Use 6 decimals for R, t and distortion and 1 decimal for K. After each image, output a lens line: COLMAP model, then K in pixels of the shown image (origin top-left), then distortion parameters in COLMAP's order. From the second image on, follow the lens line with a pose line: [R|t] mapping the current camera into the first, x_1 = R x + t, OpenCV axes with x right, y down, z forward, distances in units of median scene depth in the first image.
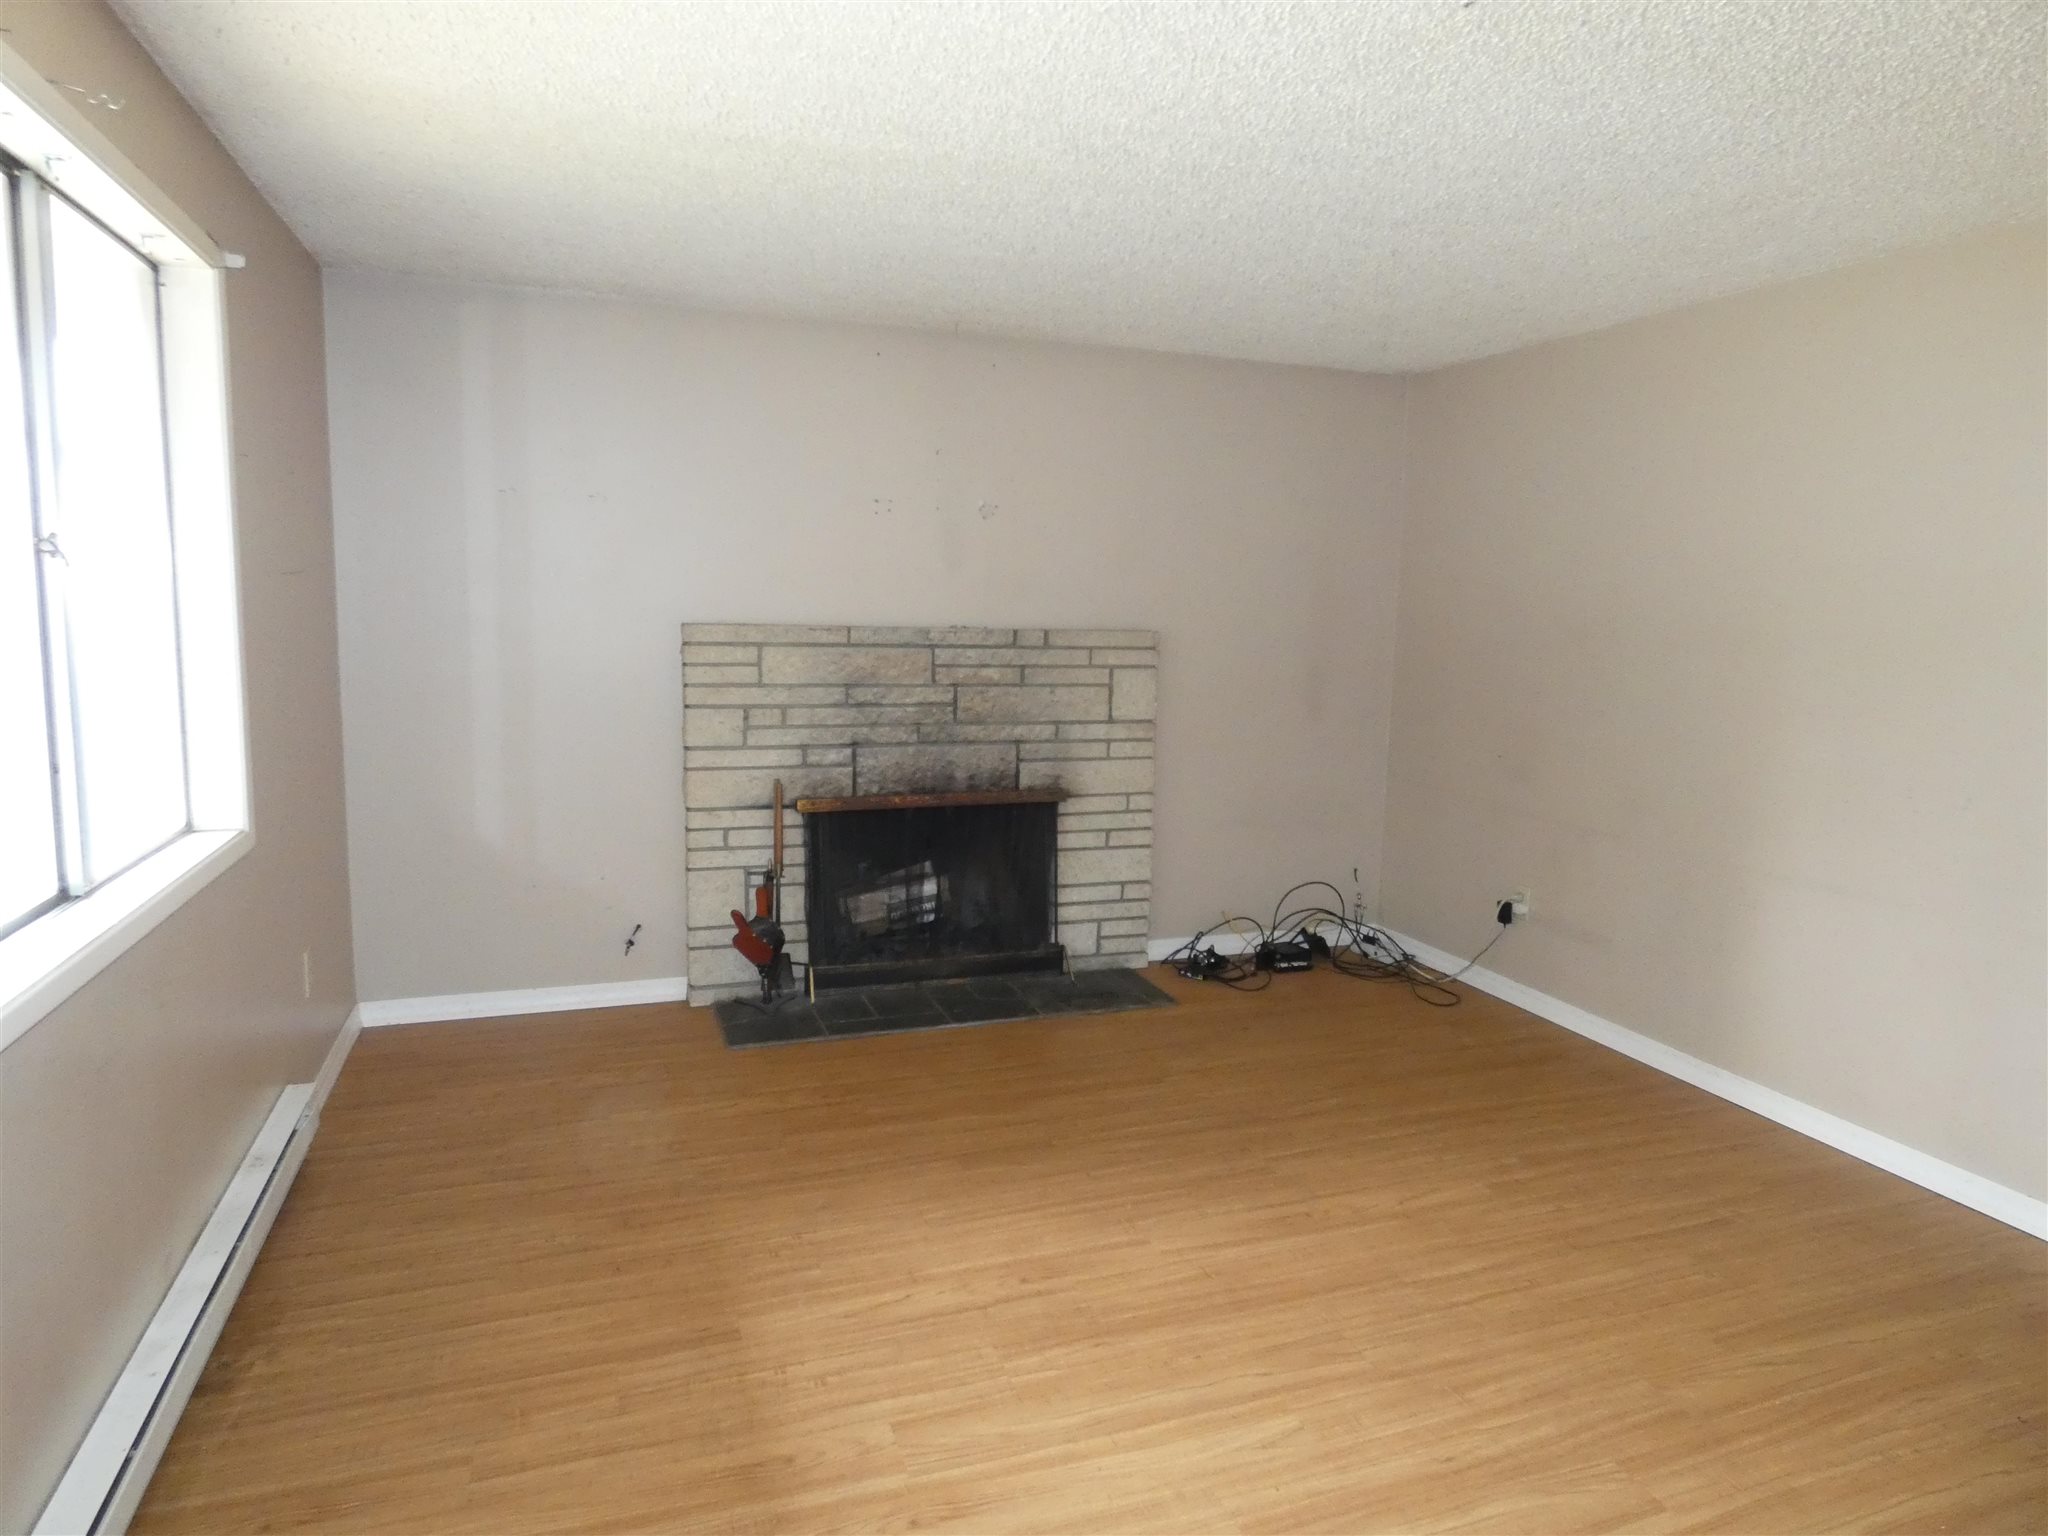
lens RADIAL K [[1231.2, 0, 1019.8], [0, 1231.2, 765.5], [0, 0, 1]] dist [-0.010408, 0.003062]
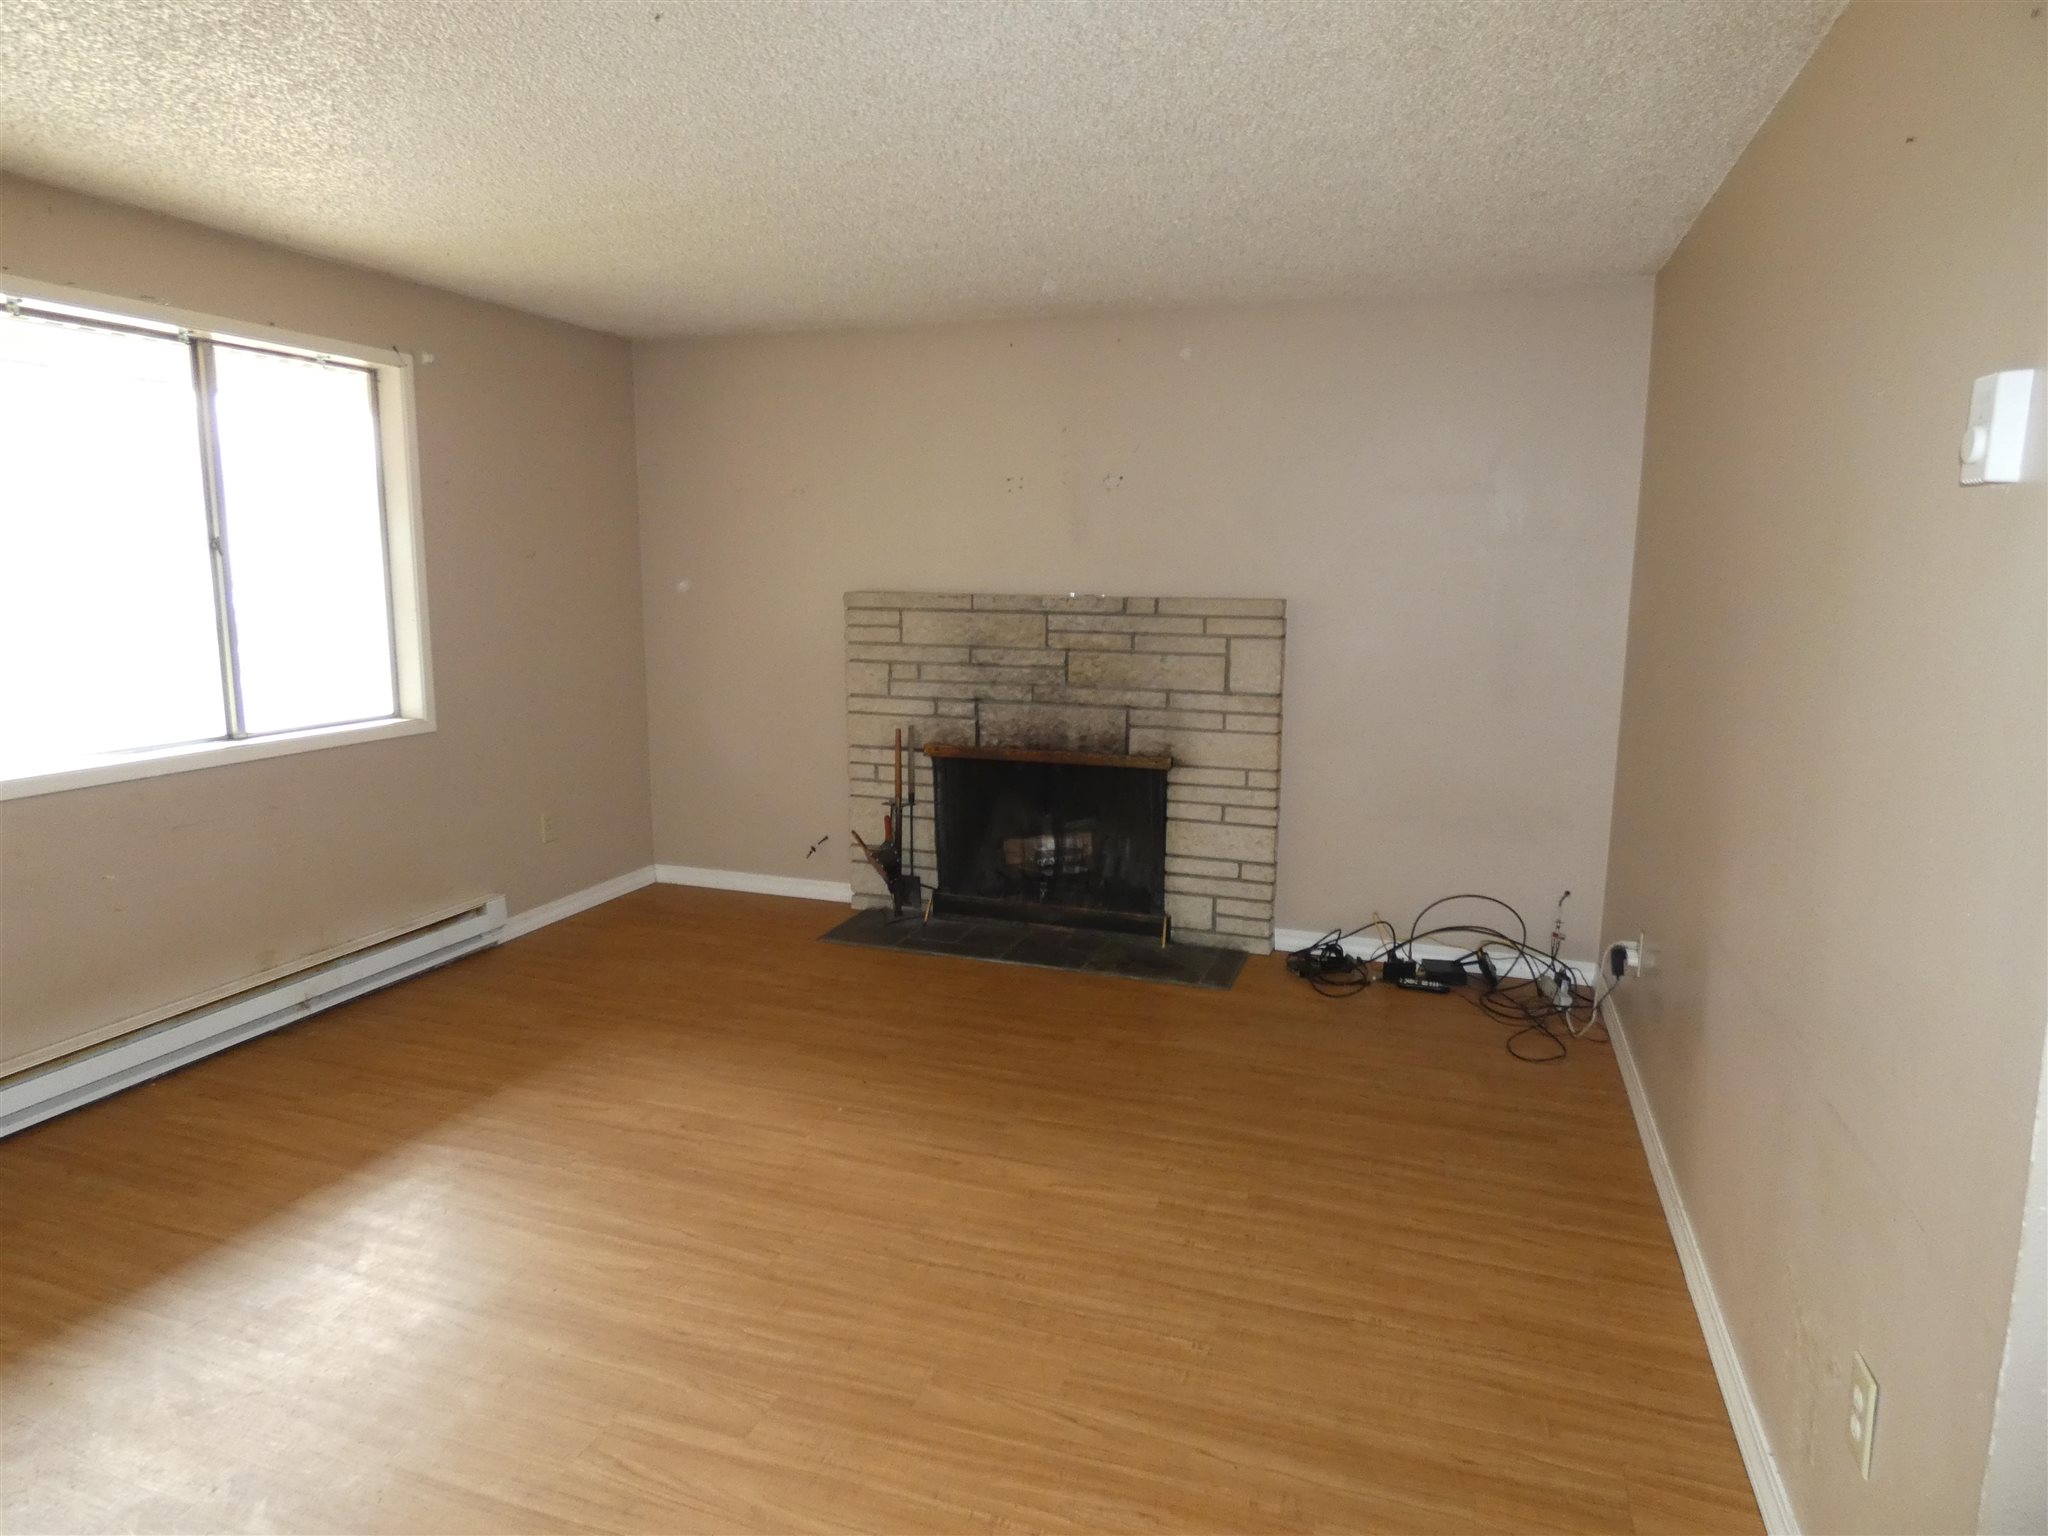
lens RADIAL K [[1231.2, 0, 1019.8], [0, 1231.2, 765.5], [0, 0, 1]] dist [-0.010408, 0.003062]
pose [[0.772655, 0.085856, -0.628994, 0.597005], [-0.075710, 0.996203, 0.042977, -0.008726], [0.630296, 0.014415, 0.776221, 0.155207]]
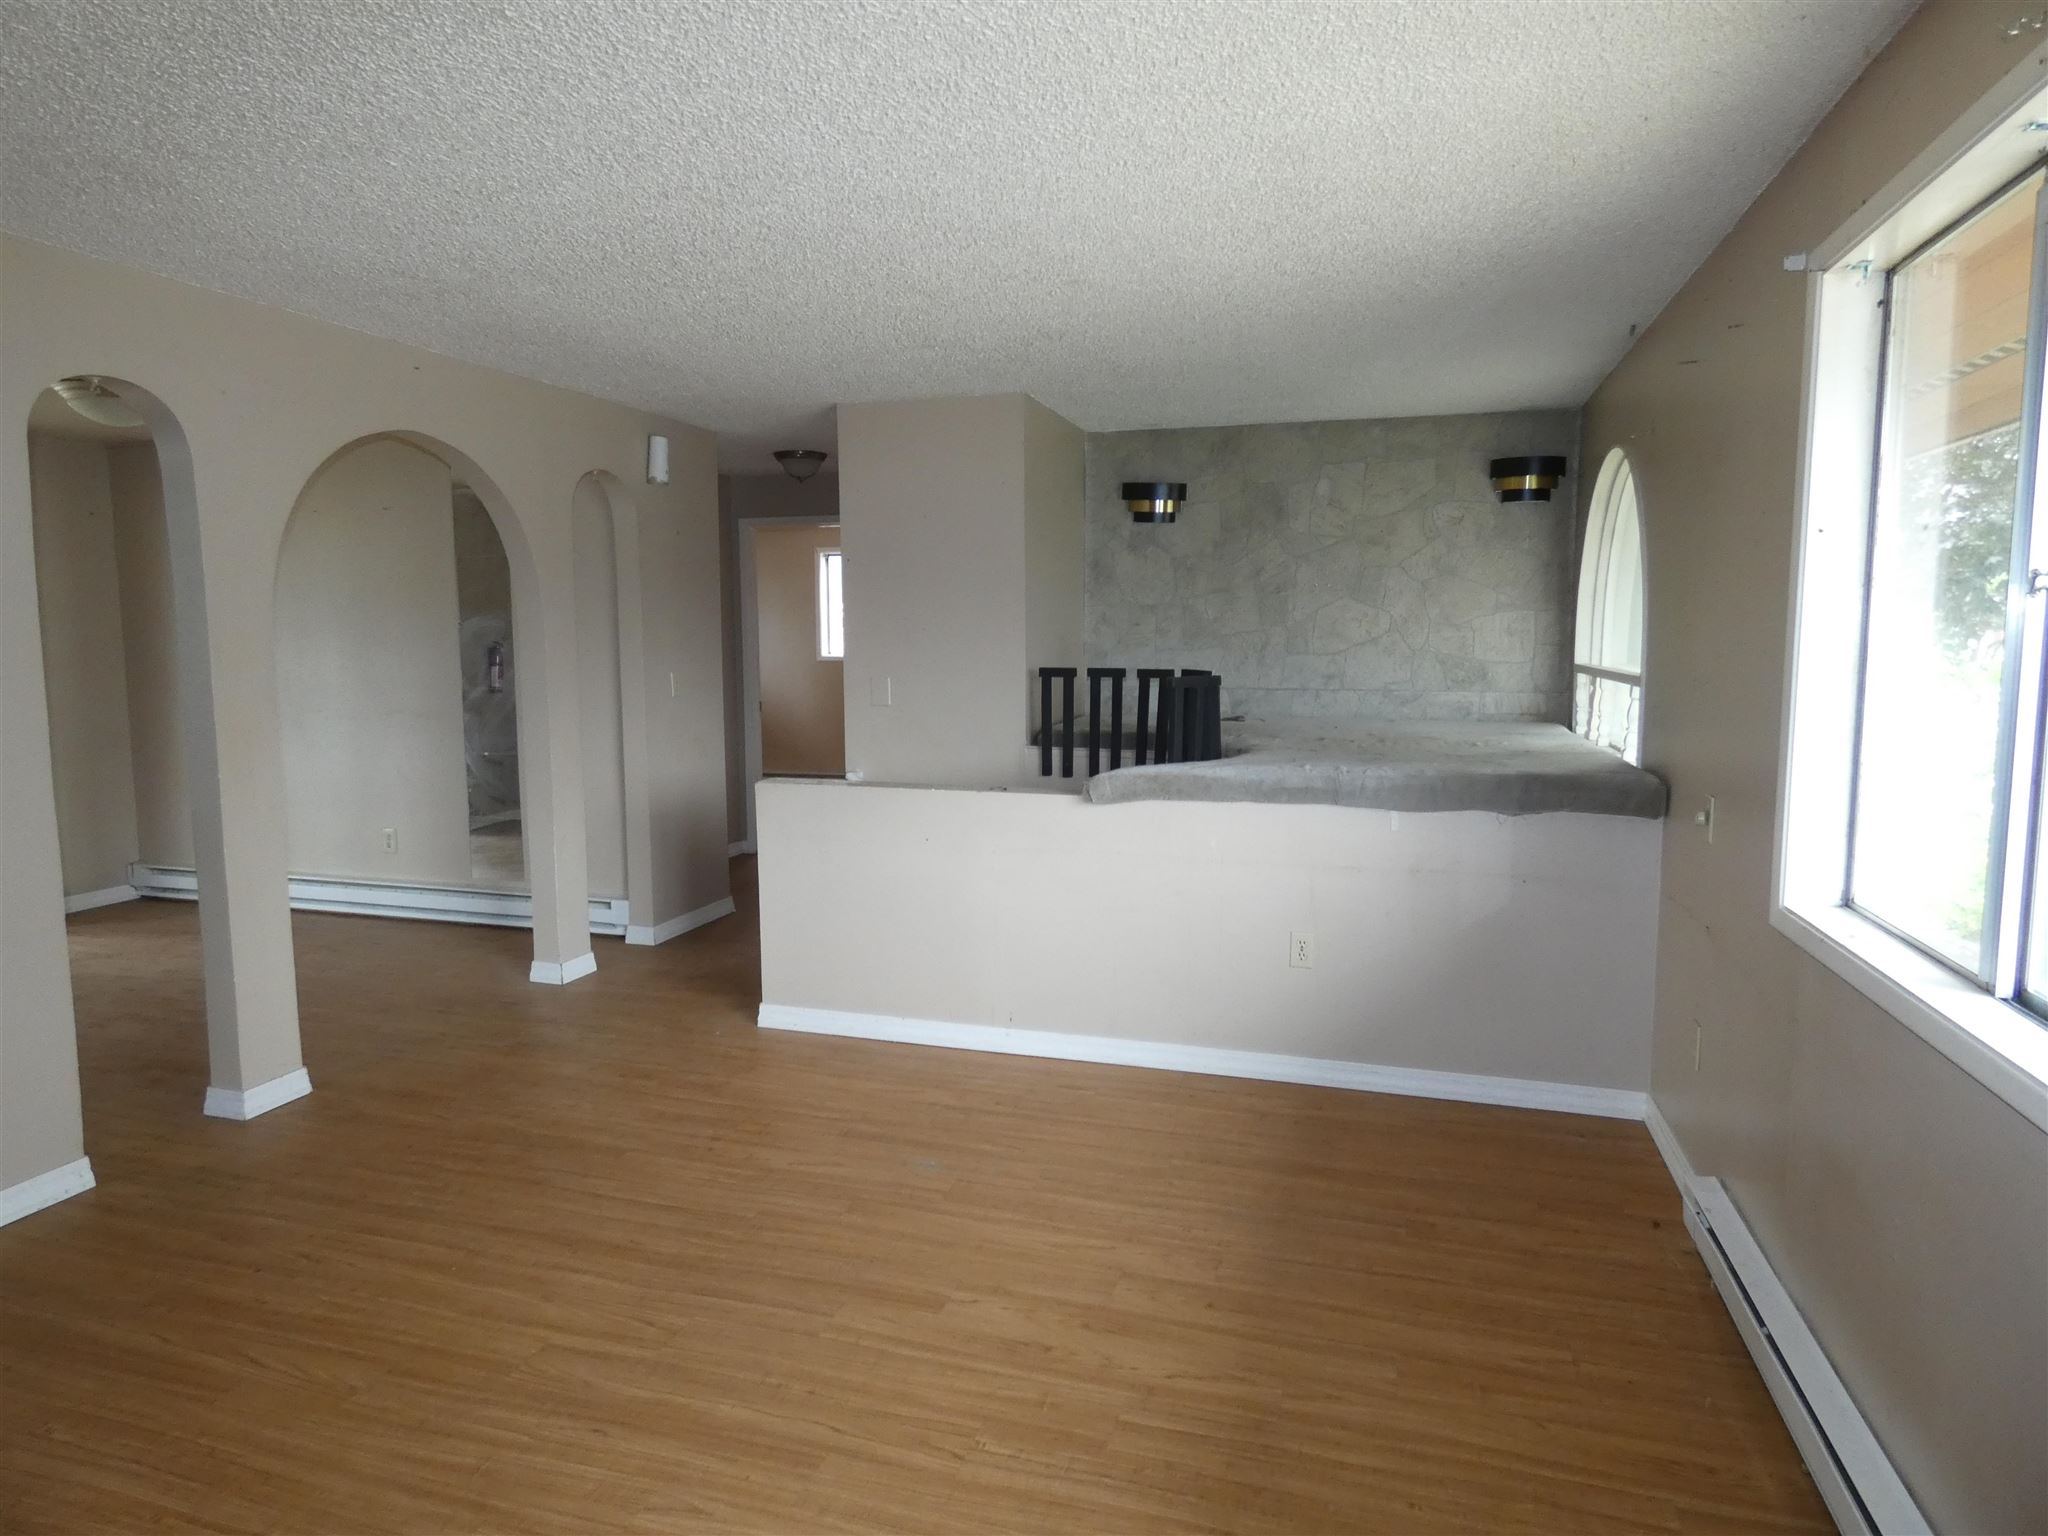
lens RADIAL K [[1213.9, 0, 1032.5], [0, 1213.9, 742.2], [0, 0, 1]] dist [0.003378, 0.001913]
pose [[-0.807138, -0.076632, 0.585367, -0.250172], [0.062017, 0.975047, 0.213159, -0.102380], [-0.587096, 0.208352, -0.782246, 0.709488]]
